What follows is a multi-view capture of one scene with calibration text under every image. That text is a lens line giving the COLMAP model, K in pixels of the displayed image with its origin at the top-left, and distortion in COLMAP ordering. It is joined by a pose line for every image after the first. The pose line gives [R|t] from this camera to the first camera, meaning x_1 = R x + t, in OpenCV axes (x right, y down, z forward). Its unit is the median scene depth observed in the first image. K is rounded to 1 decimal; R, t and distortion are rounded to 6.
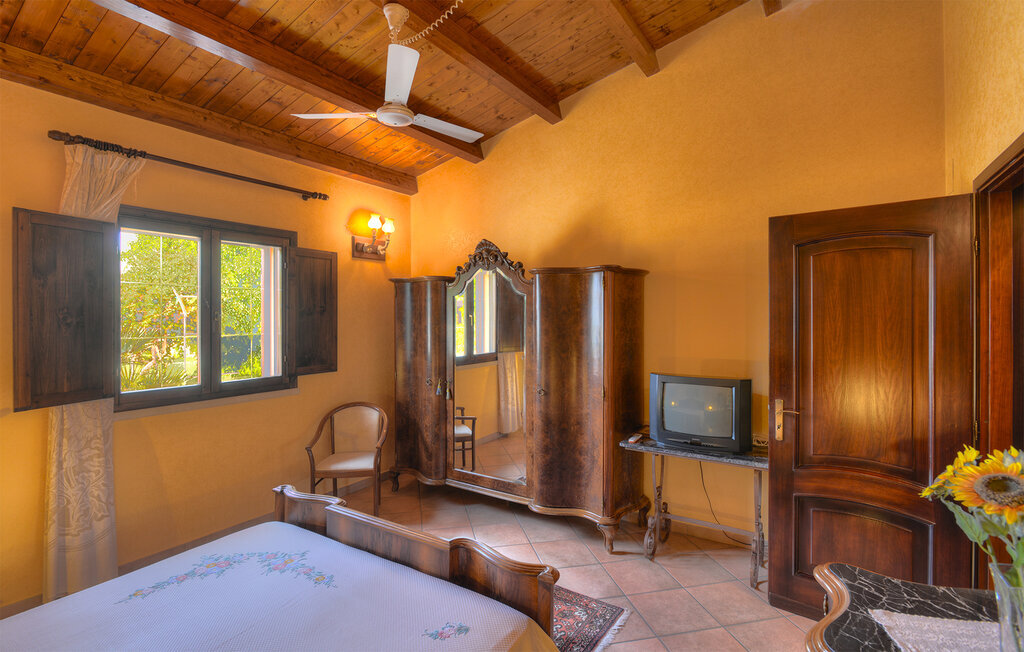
lens RADIAL K [[505.4, 0, 507.9], [0, 505.4, 304.1], [0, 0, 1]] dist [-0.003730, -0.000772]
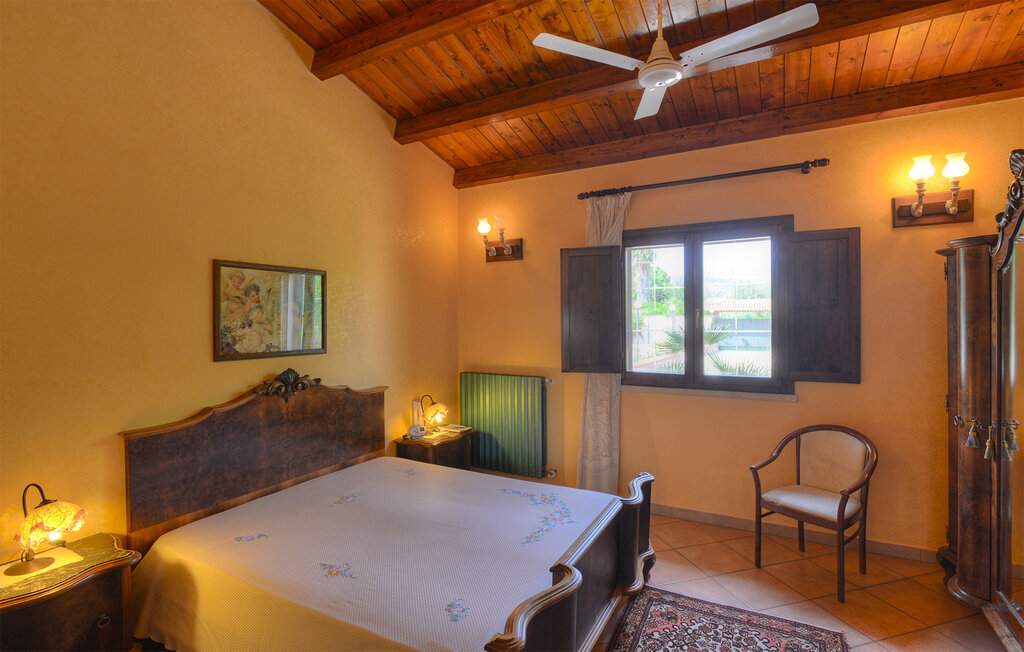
lens RADIAL K [[492.5, 0, 510.0], [0, 492.5, 314.0], [0, 0, 1]] dist [0.000294, -0.000548]
pose [[0.052944, -0.014185, -0.998497, 0.482765], [0.027841, 0.999531, -0.012723, 0.029942], [0.998209, -0.027125, 0.053314, 0.572857]]
